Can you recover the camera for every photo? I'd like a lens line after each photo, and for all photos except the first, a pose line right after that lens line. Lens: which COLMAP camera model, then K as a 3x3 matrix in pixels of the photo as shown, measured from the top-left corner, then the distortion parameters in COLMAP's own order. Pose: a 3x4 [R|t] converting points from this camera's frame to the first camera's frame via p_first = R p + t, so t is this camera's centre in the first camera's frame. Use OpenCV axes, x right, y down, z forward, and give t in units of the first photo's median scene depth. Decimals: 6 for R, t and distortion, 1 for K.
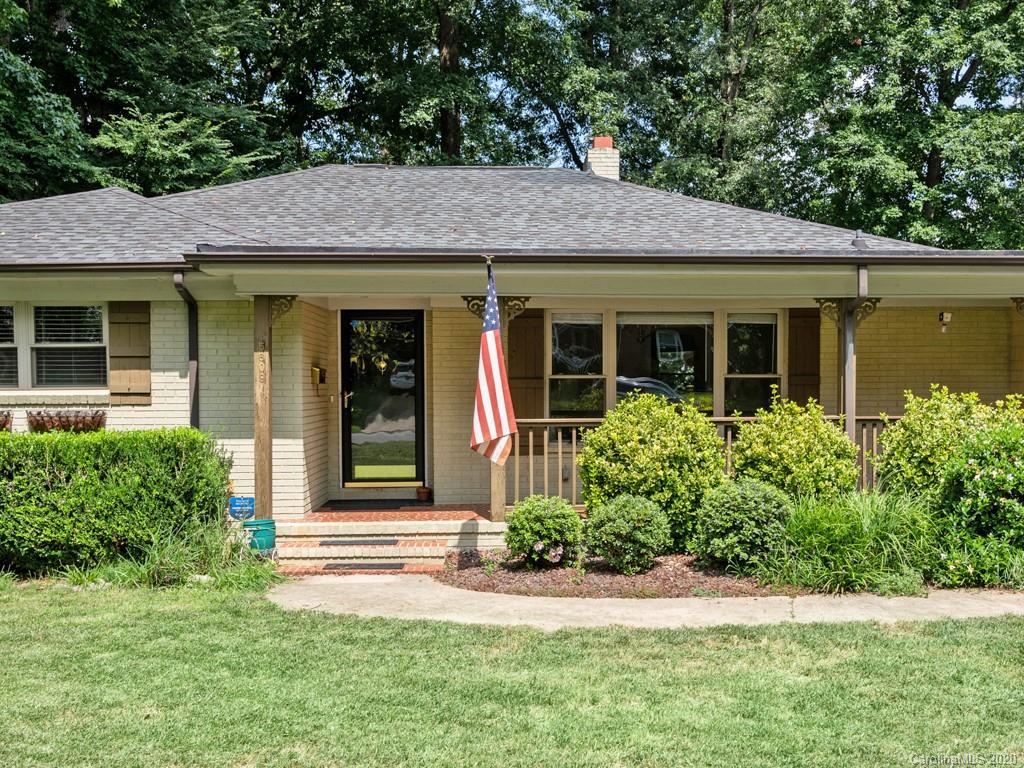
lens RADIAL K [[838.5, 0, 509.5], [0, 838.5, 391.2], [0, 0, 1]] dist [-0.002864, 0.007547]
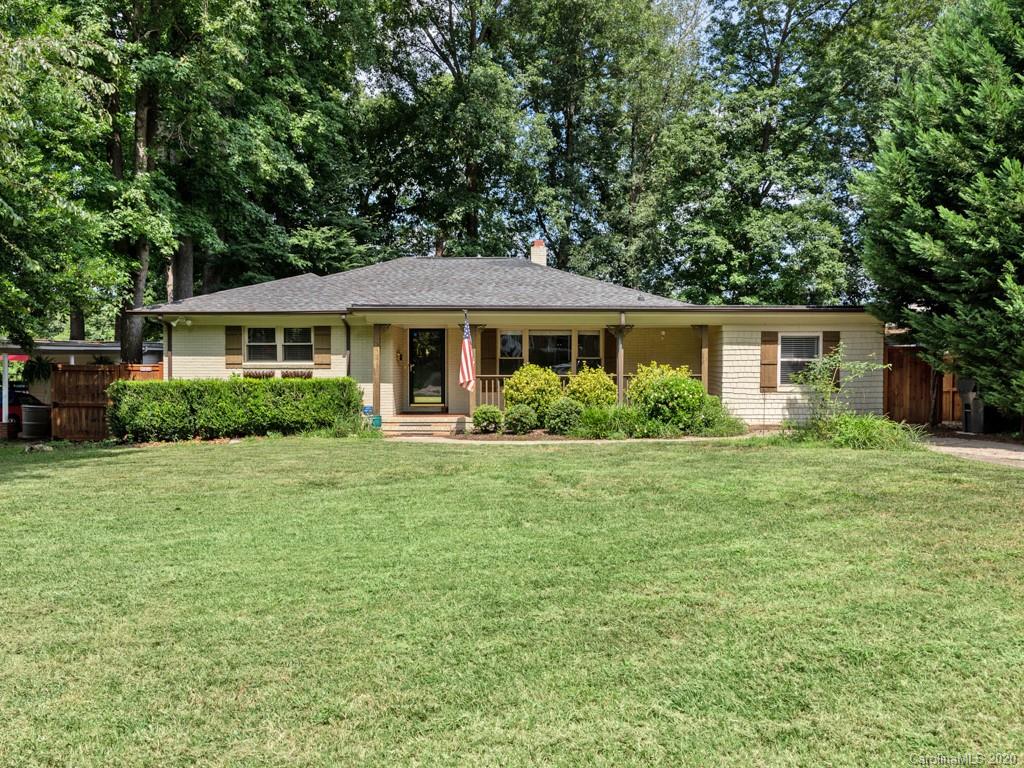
lens RADIAL K [[685.8, 0, 514.3], [0, 685.8, 375.3], [0, 0, 1]] dist [-0.000001, -0.000310]
pose [[0.998463, 0.005780, -0.055119, 0.209021], [-0.005856, 0.999982, -0.001220, 0.034732], [0.055111, 0.001540, 0.998479, -0.941072]]
